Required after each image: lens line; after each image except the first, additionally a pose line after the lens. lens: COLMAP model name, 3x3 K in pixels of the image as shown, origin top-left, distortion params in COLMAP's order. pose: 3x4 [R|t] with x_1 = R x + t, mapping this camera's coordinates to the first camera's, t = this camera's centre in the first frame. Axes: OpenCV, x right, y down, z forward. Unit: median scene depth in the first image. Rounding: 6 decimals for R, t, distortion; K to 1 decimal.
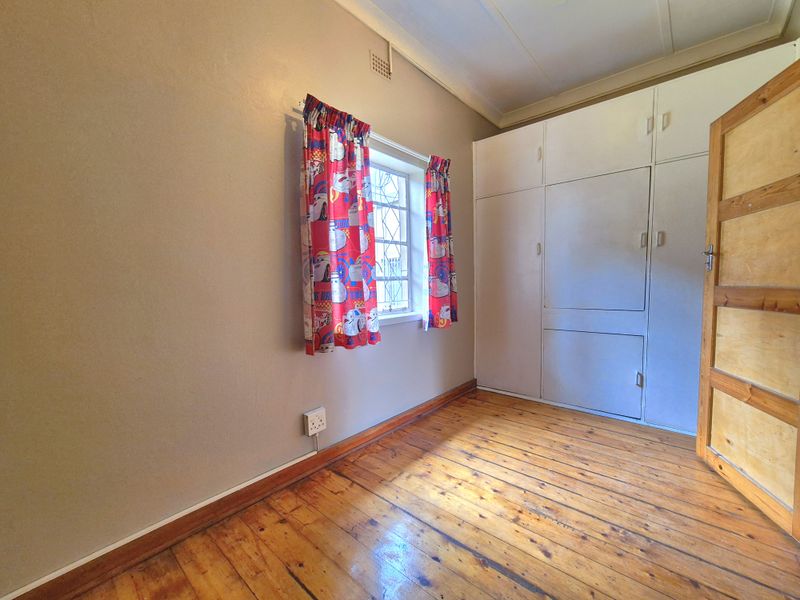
lens RADIAL K [[334.7, 0, 394.2], [0, 334.7, 305.2], [0, 0, 1]] dist [0.001074, -0.000261]
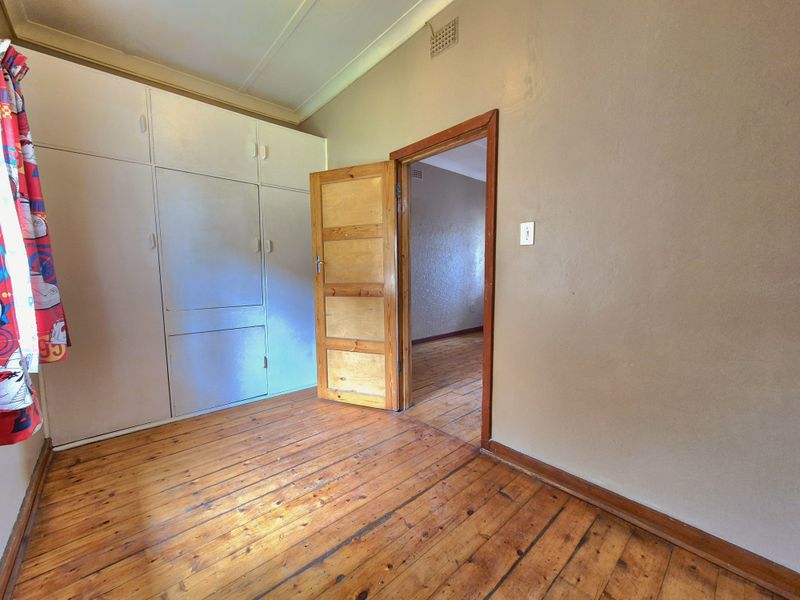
lens RADIAL K [[328.8, 0, 406.4], [0, 328.8, 304.9], [0, 0, 1]] dist [0.000592, -0.000248]
pose [[0.096831, -0.074864, 0.992481, -0.422405], [0.072679, 0.995037, 0.067966, -0.028140], [-0.992644, 0.065552, 0.101792, 0.403315]]
